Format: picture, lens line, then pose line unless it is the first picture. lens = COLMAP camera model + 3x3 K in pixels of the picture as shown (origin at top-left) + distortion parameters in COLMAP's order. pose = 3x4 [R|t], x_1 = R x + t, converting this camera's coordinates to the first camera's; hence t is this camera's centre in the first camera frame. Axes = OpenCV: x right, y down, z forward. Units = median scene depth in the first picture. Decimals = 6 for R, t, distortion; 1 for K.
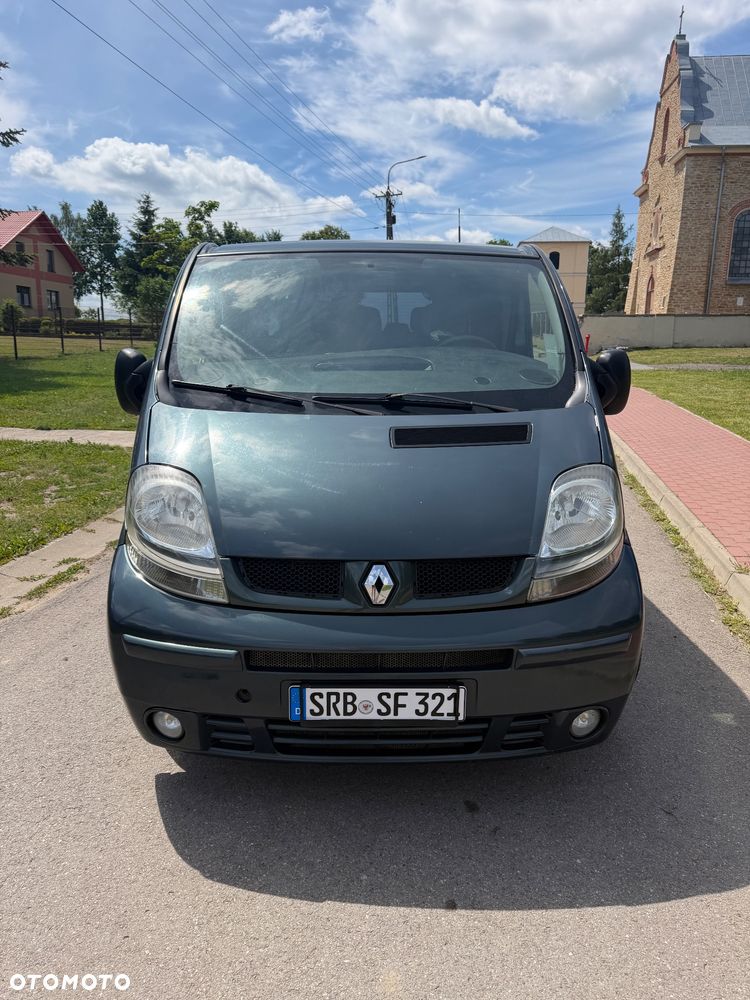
lens RADIAL K [[722.9, 0, 373.7], [0, 722.9, 496.4], [0, 0, 1]] dist [0.007819, -0.009991]
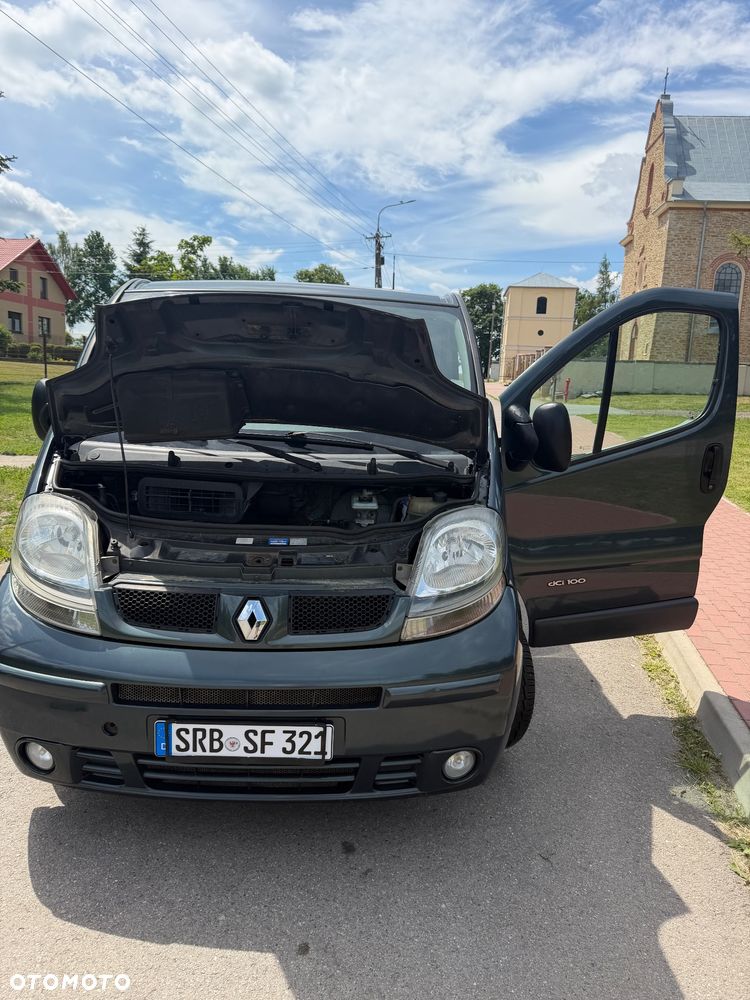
lens RADIAL K [[722.0, 0, 374.2], [0, 722.0, 499.1], [0, 0, 1]] dist [0.003145, -0.011657]
pose [[0.999425, 0.029991, 0.015792, 0.145914], [-0.029259, 0.998573, -0.044683, -0.006374], [-0.017109, 0.044195, 0.998876, -0.011924]]
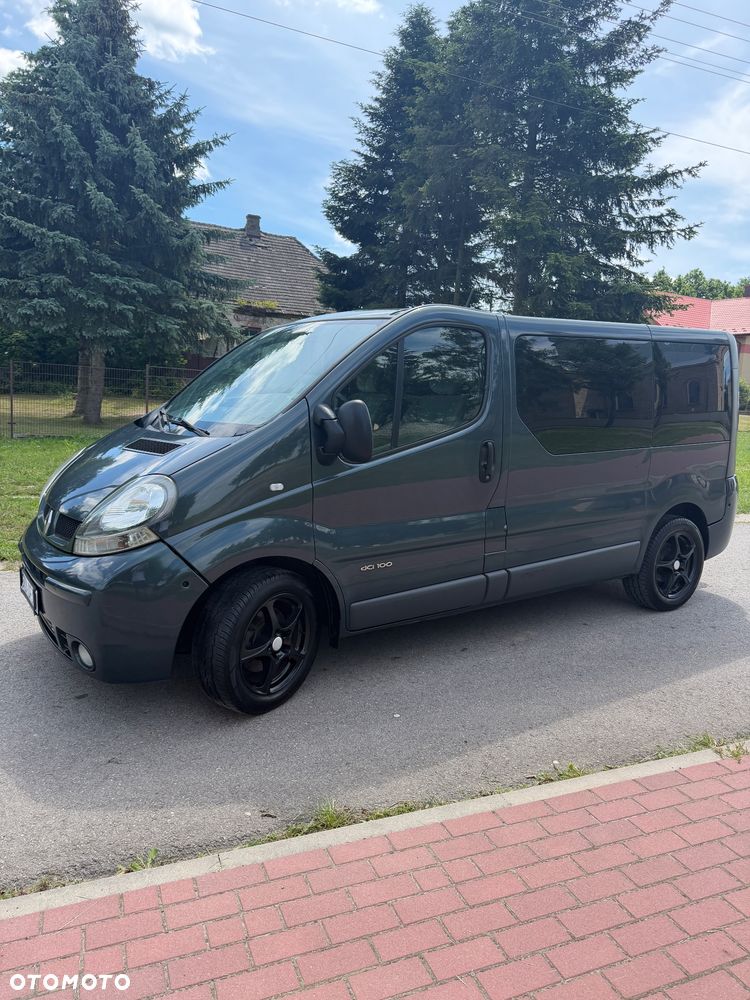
lens RADIAL K [[716.9, 0, 370.9], [0, 716.9, 506.9], [0, 0, 1]] dist [-0.003377, -0.003990]
pose [[0.524341, 0.144895, -0.839090, 1.646360], [-0.222313, 0.974533, 0.029362, -0.115077], [0.821975, 0.171144, 0.543200, 0.660357]]
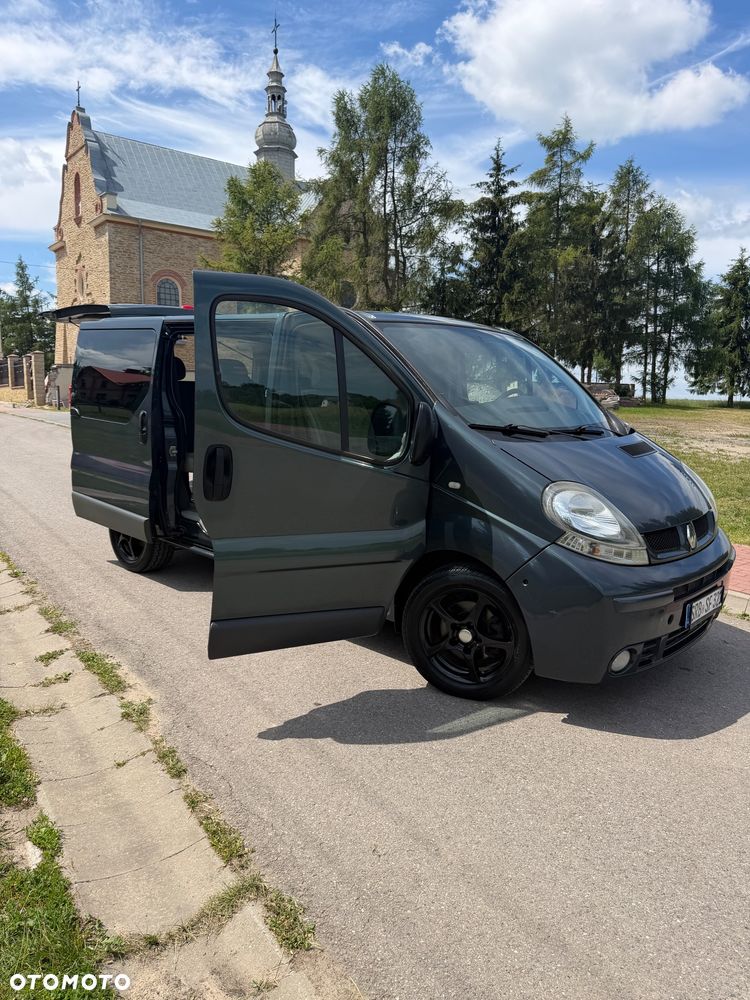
lens RADIAL K [[722.9, 0, 373.7], [0, 722.9, 496.4], [0, 0, 1]] dist [0.007819, -0.009991]
pose [[0.689521, -0.098977, 0.717471, -1.864035], [0.146886, 0.989142, -0.004709, -0.122228], [-0.709215, 0.108633, 0.696572, 0.367436]]
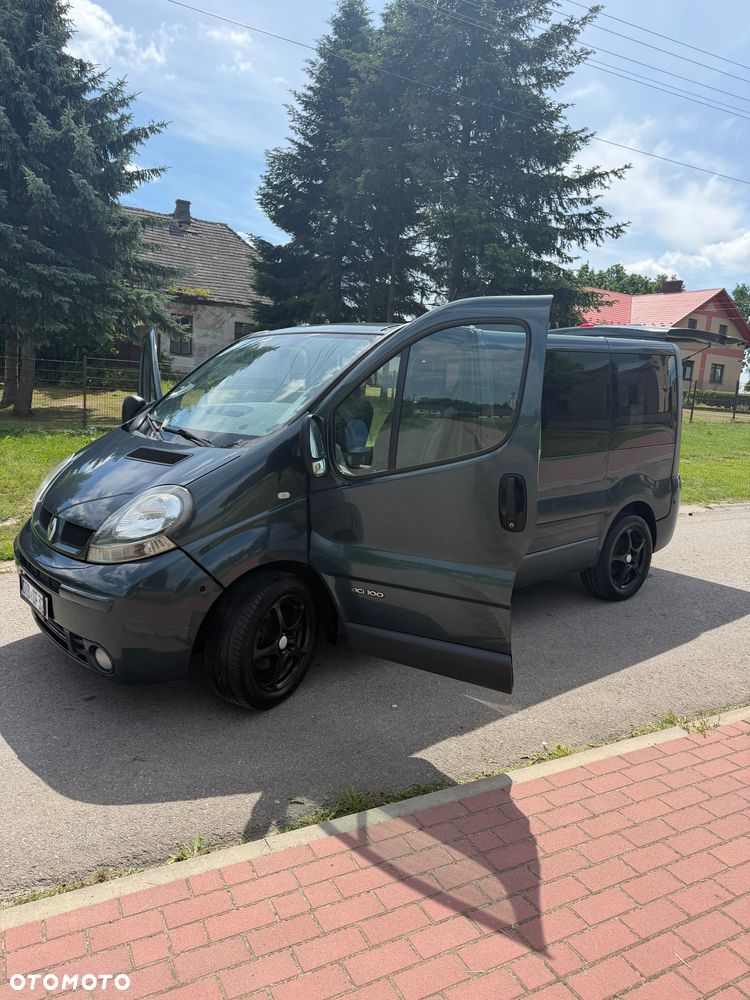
lens RADIAL K [[718.9, 0, 366.4], [0, 718.9, 504.4], [0, 0, 1]] dist [0.004204, -0.012880]
pose [[0.601209, 0.150317, -0.784826, 1.645863], [-0.216432, 0.976069, 0.021150, -0.121431], [0.769224, 0.157145, 0.619355, 0.476333]]
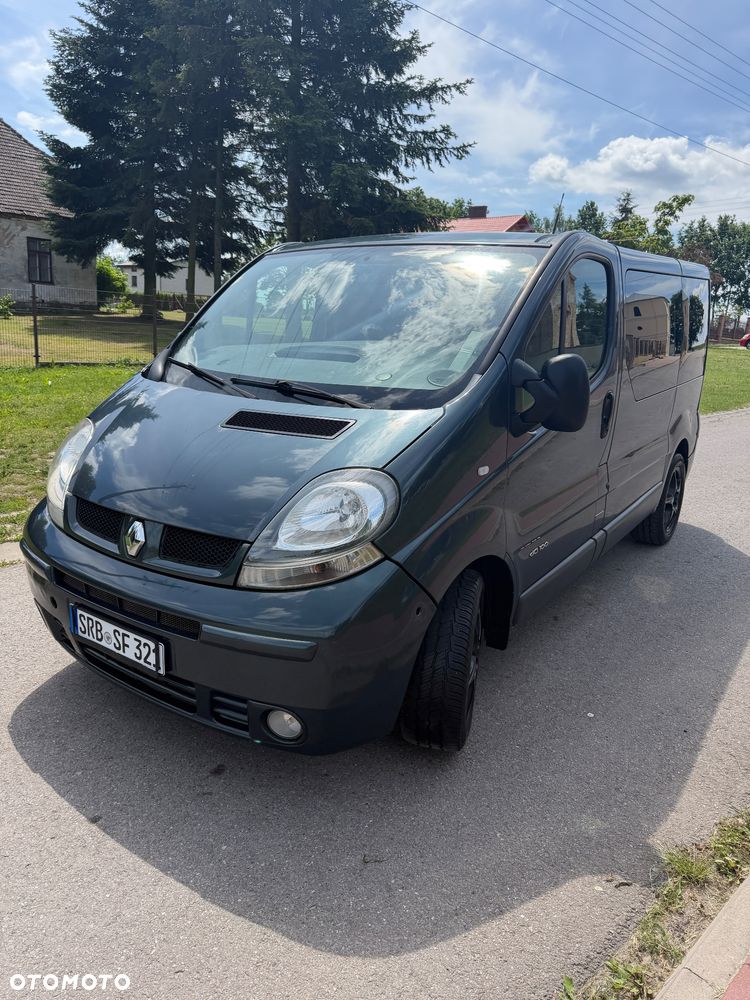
lens RADIAL K [[718.9, 0, 366.4], [0, 718.9, 504.4], [0, 0, 1]] dist [0.004204, -0.012880]
pose [[0.798913, 0.173825, -0.575780, 0.883068], [-0.166420, 0.983837, 0.066102, -0.063463], [0.577964, 0.043011, 0.814928, 0.259303]]
